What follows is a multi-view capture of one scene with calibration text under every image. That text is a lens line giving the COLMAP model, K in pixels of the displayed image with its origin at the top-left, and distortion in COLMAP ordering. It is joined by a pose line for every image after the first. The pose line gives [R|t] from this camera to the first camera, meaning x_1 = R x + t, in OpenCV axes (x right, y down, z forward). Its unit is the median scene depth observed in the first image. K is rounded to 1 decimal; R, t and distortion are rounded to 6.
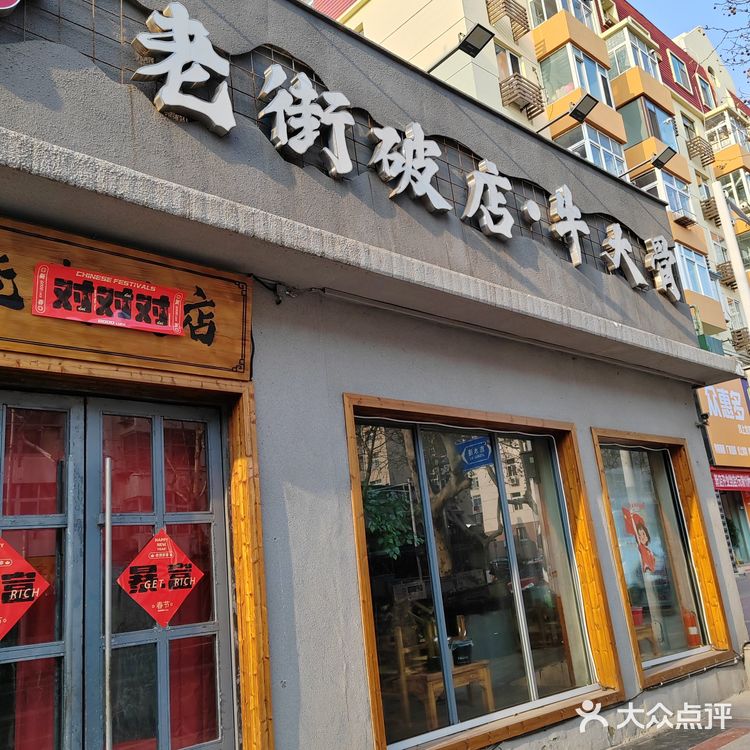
lens RADIAL K [[728.2, 0, 375.0], [0, 728.2, 375.0], [0, 0, 1]] dist [0.036314, -0.032685]
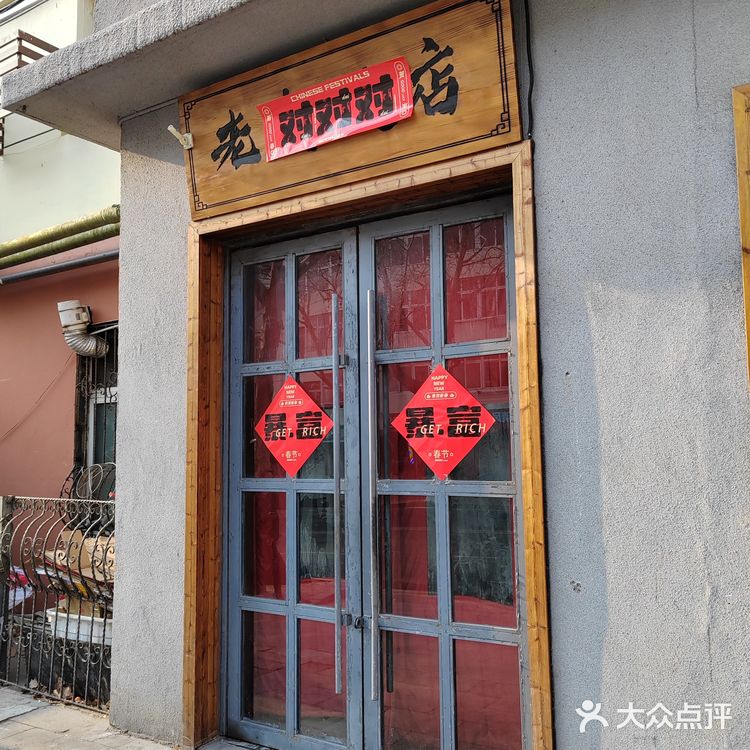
lens RADIAL K [[777.9, 0, 334.6], [0, 777.9, 375.1], [0, 0, 1]] dist [0.068199, 0.001002]
pose [[0.236814, -0.005016, -0.971542, 0.484983], [0.251285, 0.966277, 0.056262, 0.133061], [0.938496, -0.257457, 0.230088, 0.636971]]
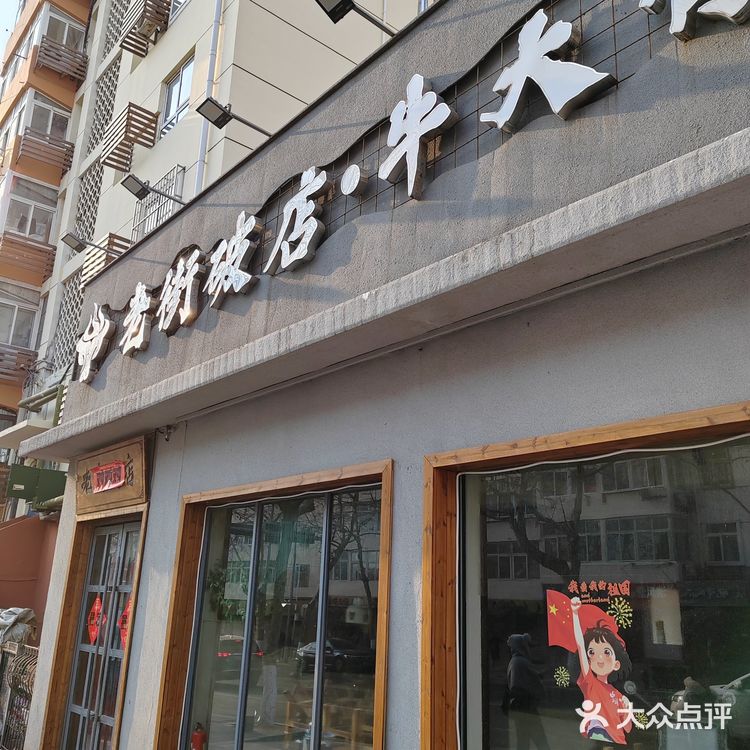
lens RADIAL K [[728.2, 0, 375.0], [0, 728.2, 375.0], [0, 0, 1]] dist [0.036314, -0.032685]
pose [[-0.017321, -0.200823, -0.979474, 1.454991], [0.246501, 0.948526, -0.198836, 0.188316], [0.968988, -0.244886, 0.033074, 1.528362]]
